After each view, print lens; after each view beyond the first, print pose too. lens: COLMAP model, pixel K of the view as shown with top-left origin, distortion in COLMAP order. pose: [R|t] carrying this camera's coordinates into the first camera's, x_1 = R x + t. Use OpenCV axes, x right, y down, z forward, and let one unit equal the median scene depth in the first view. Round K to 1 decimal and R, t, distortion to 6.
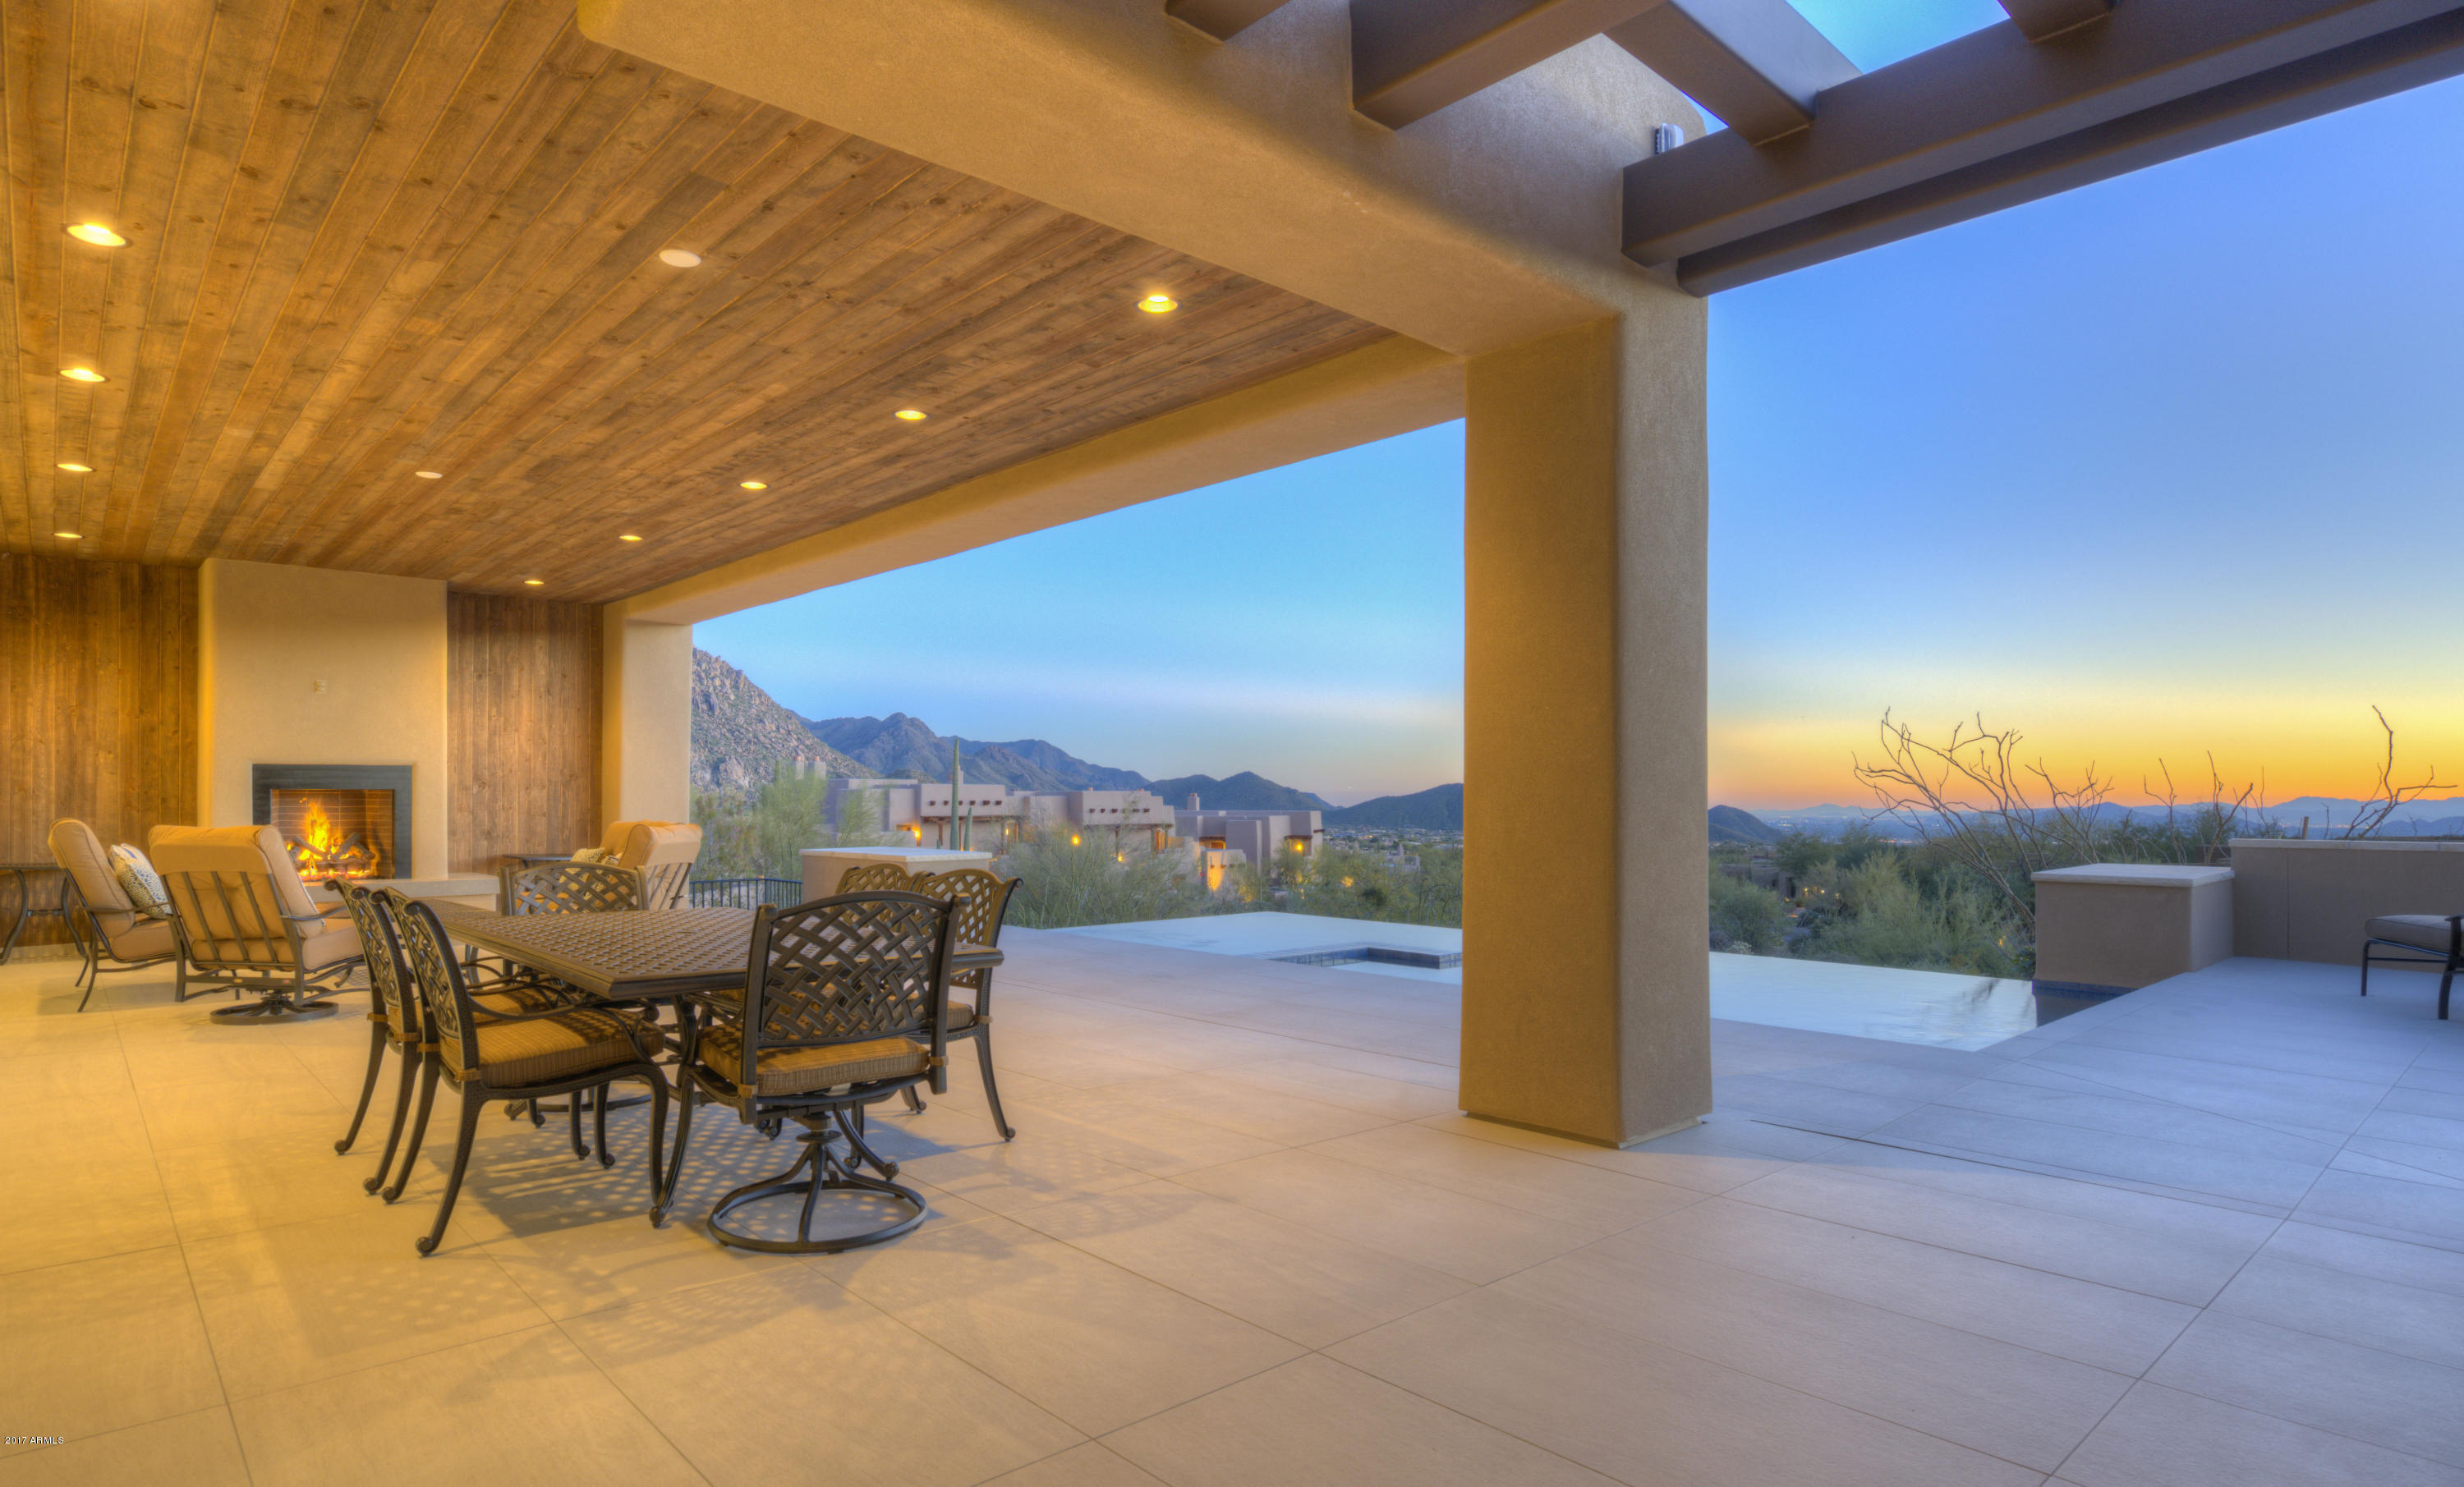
lens RADIAL K [[1265.8, 0, 1152.5], [0, 1265.8, 779.5], [0, 0, 1]] dist [-0.028655, 0.001154]
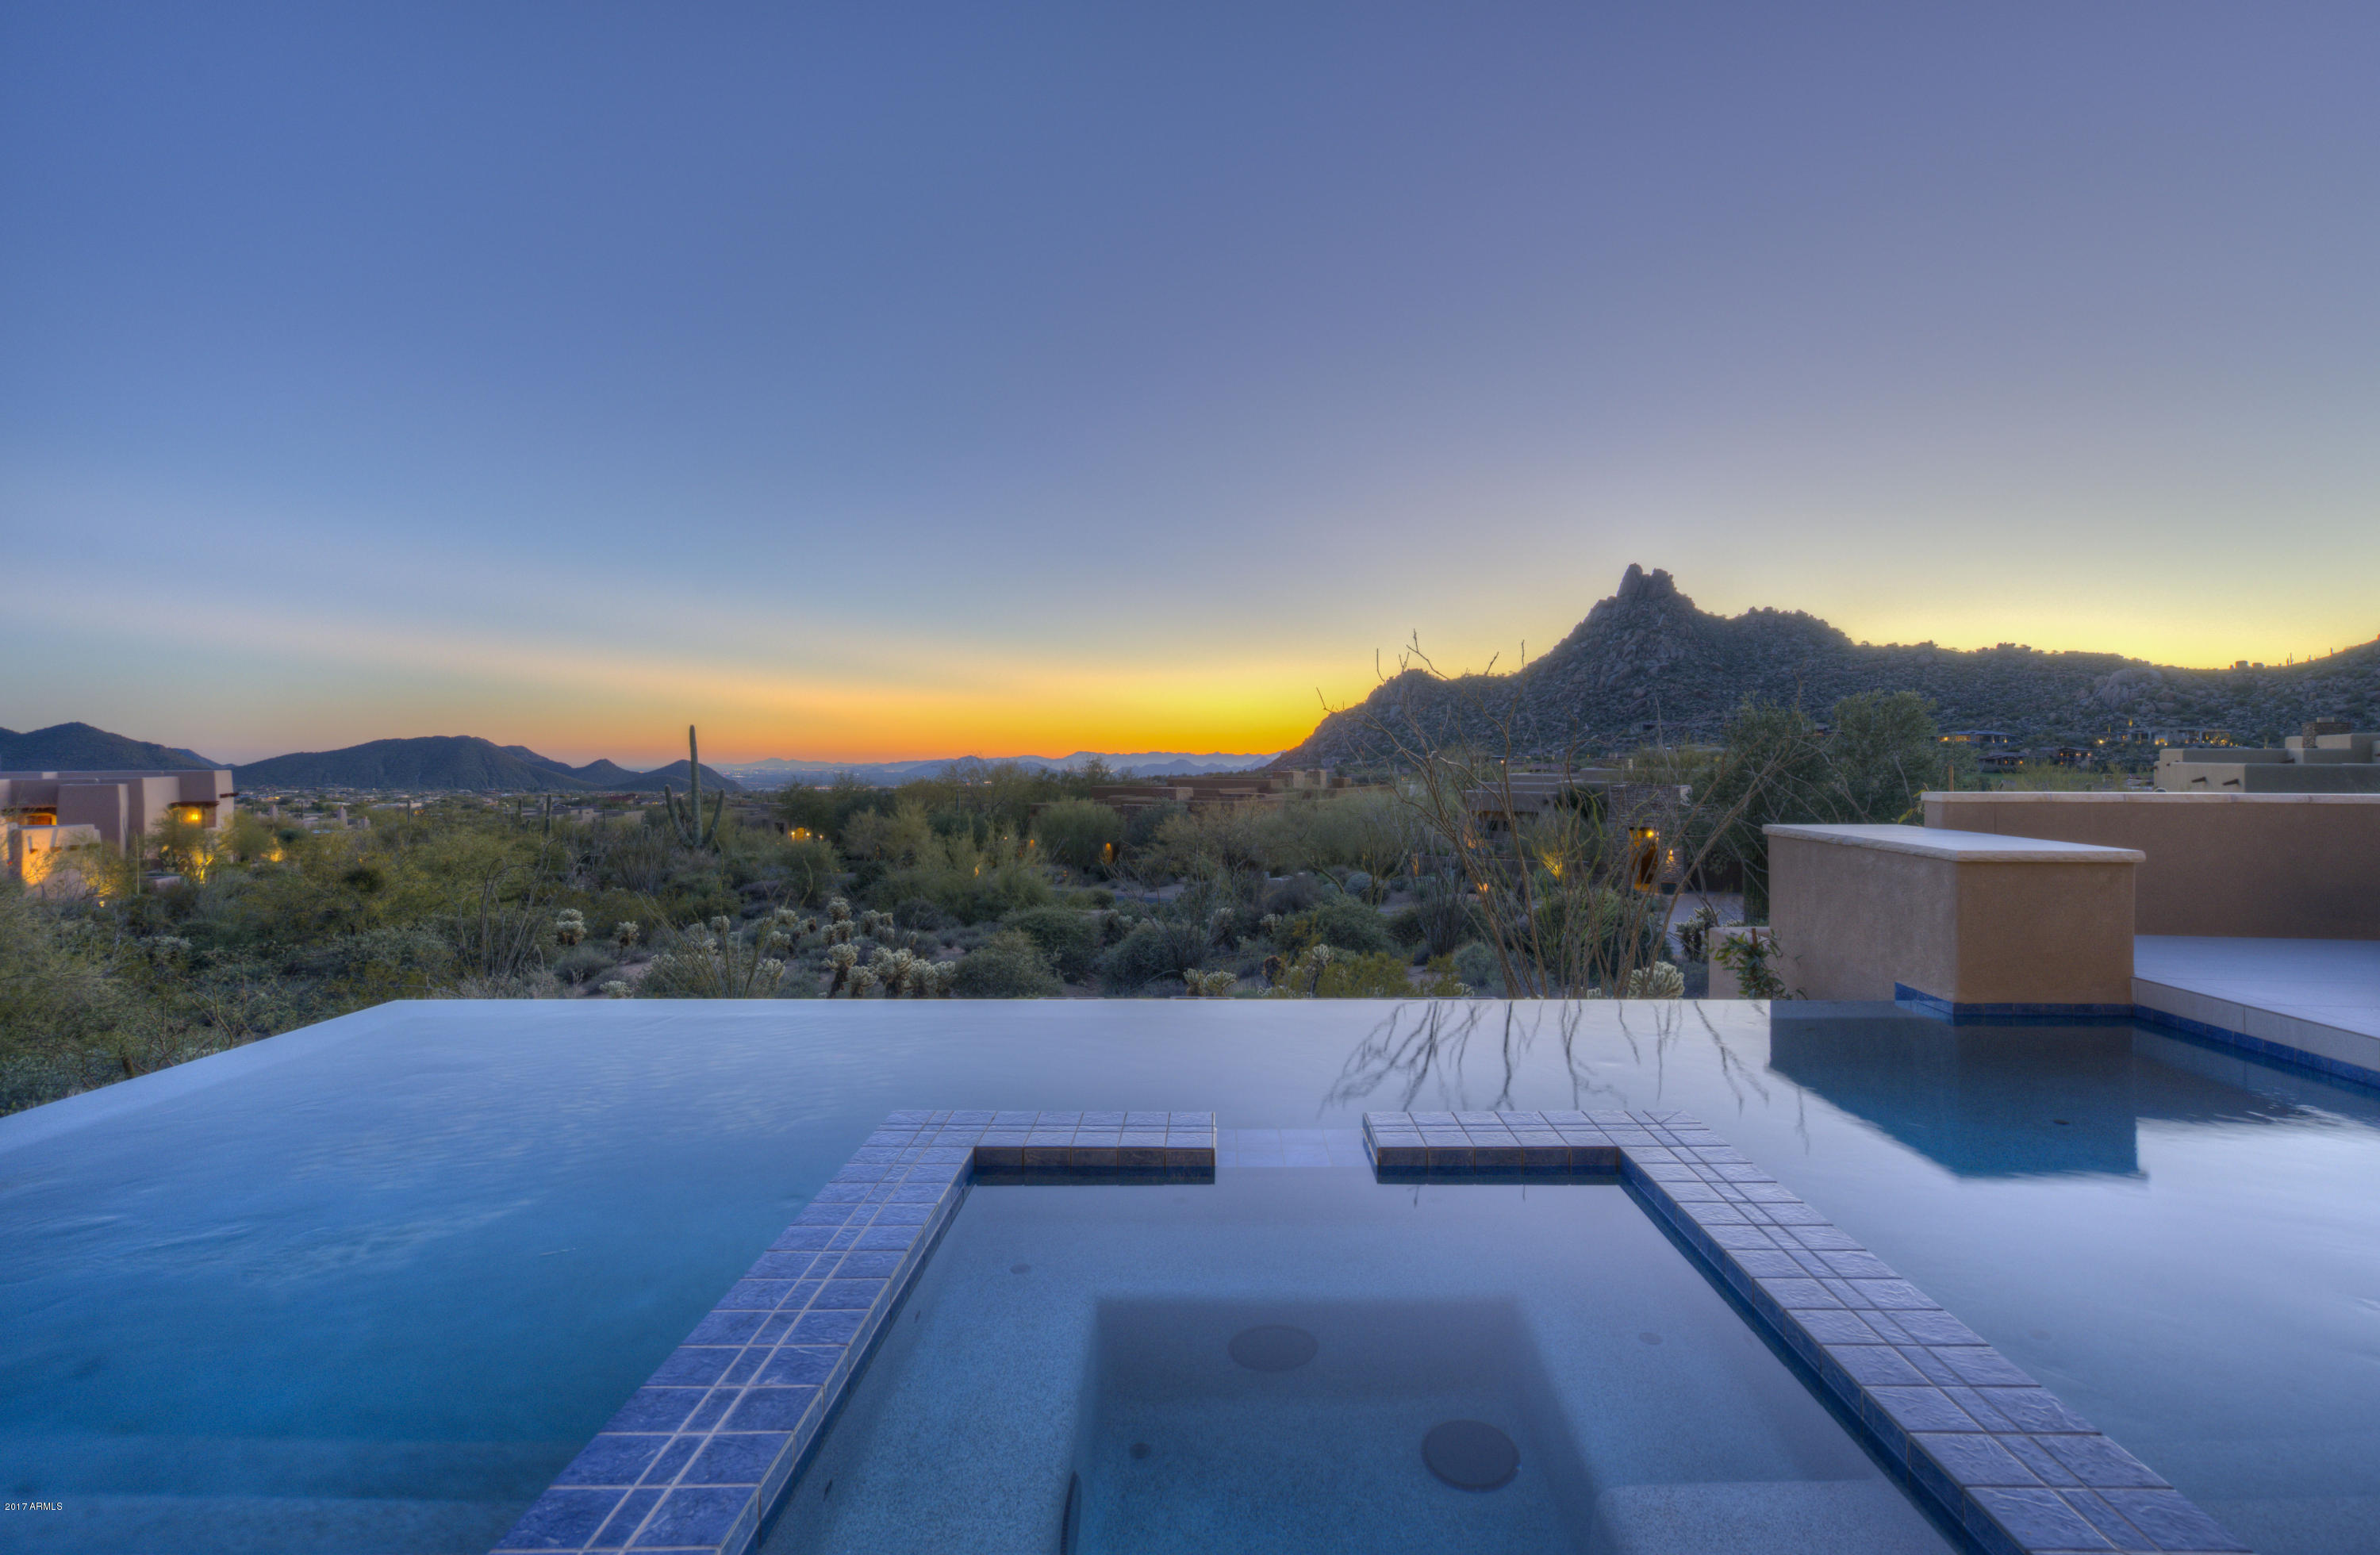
lens RADIAL K [[1134.5, 0, 1188.3], [0, 1134.5, 725.8], [0, 0, 1]] dist [-0.000683, 0.007256]
pose [[0.661370, 0.015252, 0.749905, -0.029805], [-0.008349, 0.999881, -0.012972, 0.014378], [-0.750013, 0.002318, 0.661419, 0.702338]]
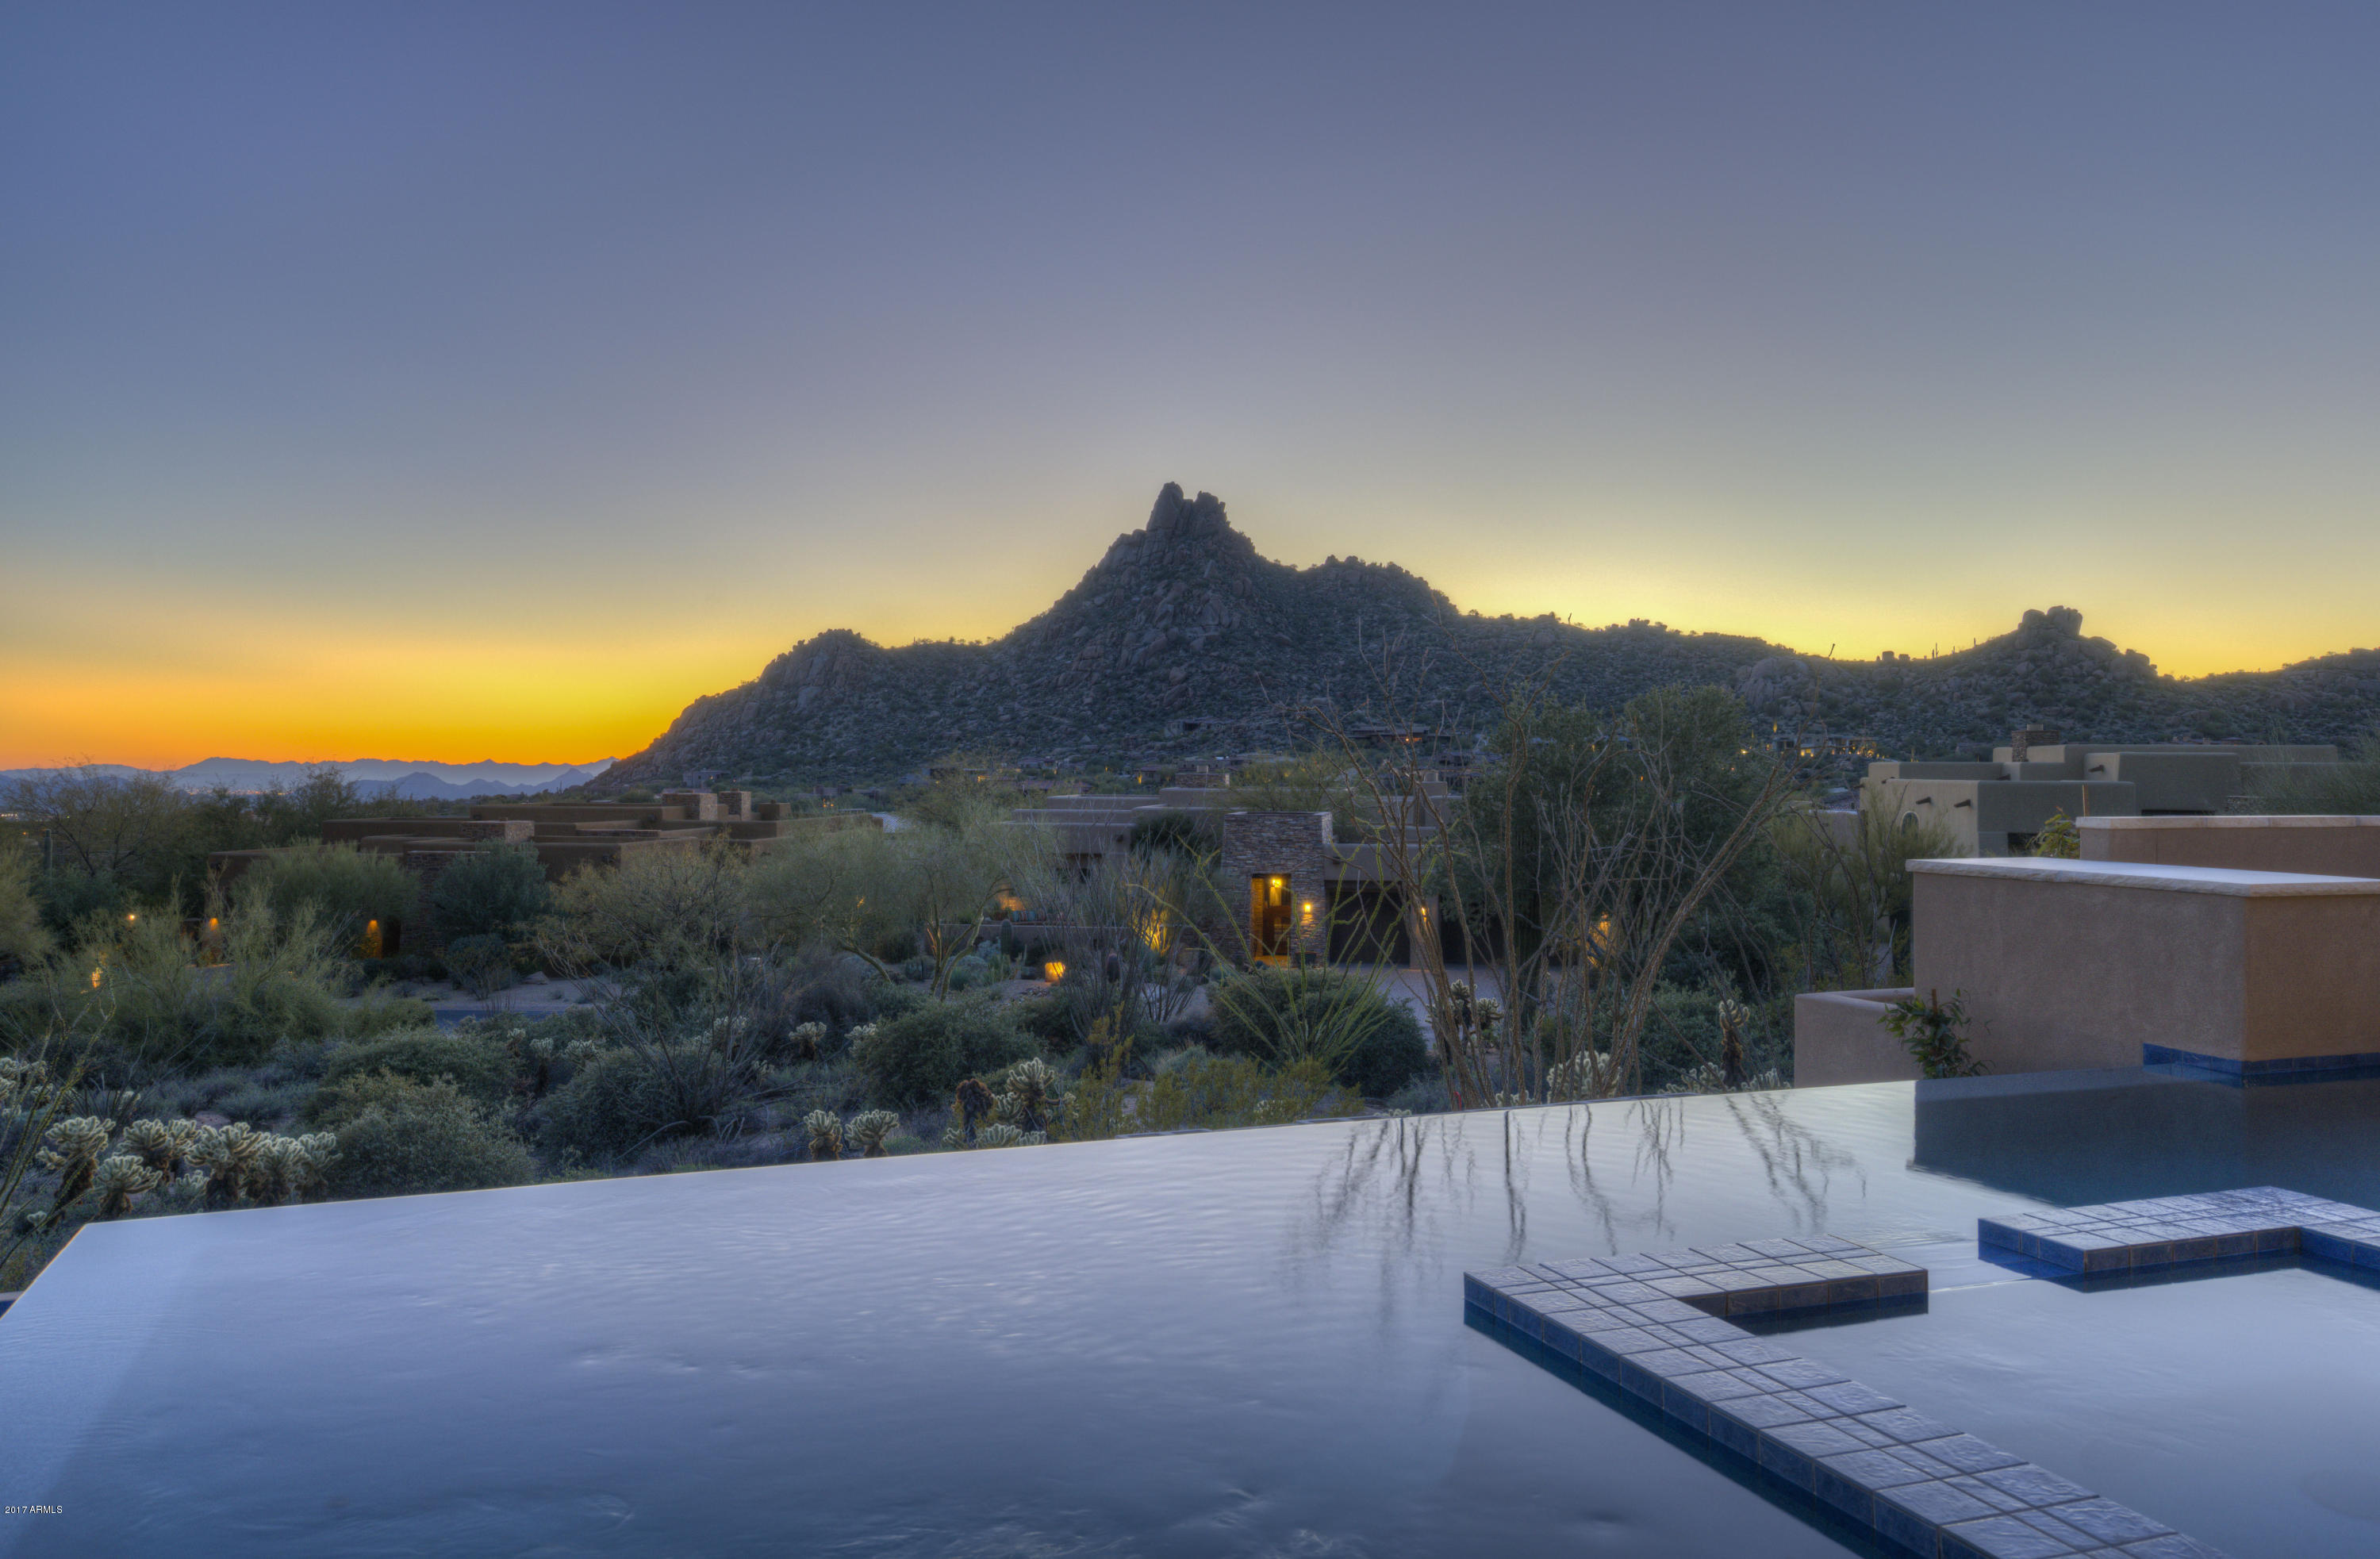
lens RADIAL K [[1822.7, 0, 1175.2], [0, 1822.7, 794.0], [0, 0, 1]] dist [0.072655, -0.021614]
pose [[0.328766, -0.016338, 0.944270, -0.212452], [-0.016216, 0.999605, 0.022942, 0.016660], [-0.944272, -0.022855, 0.328372, 0.919347]]
